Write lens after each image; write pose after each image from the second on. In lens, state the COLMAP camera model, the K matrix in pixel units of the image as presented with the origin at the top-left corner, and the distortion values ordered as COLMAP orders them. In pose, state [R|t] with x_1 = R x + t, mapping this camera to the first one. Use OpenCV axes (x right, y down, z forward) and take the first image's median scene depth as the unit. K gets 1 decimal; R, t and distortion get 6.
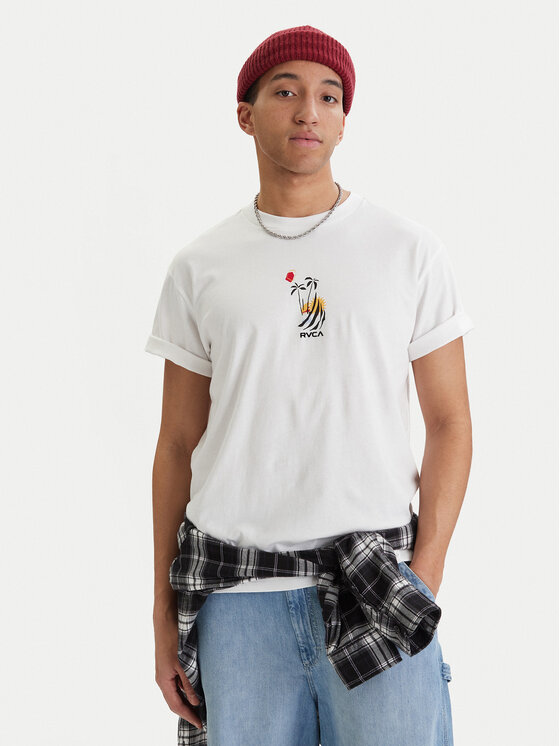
lens RADIAL K [[921.2, 0, 280.0], [0, 921.2, 373.0], [0, 0, 1]] dist [-0.162565, -0.007041]
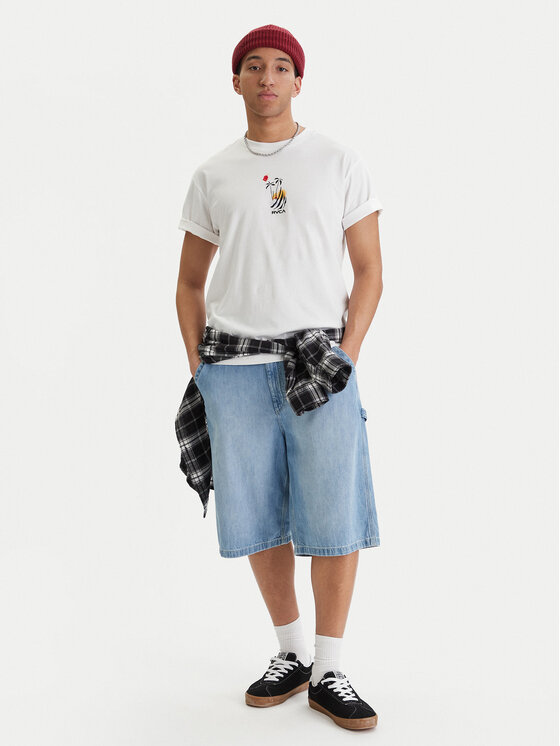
lens RADIAL K [[1041.6, 0, 280.0], [0, 1041.6, 373.0], [0, 0, 1]] dist [-0.193471, 0.019922]
pose [[0.998884, -0.016696, -0.044188, 0.114281], [0.016355, 0.999834, -0.008066, 0.261515], [0.044315, 0.007334, 0.998991, -0.847714]]
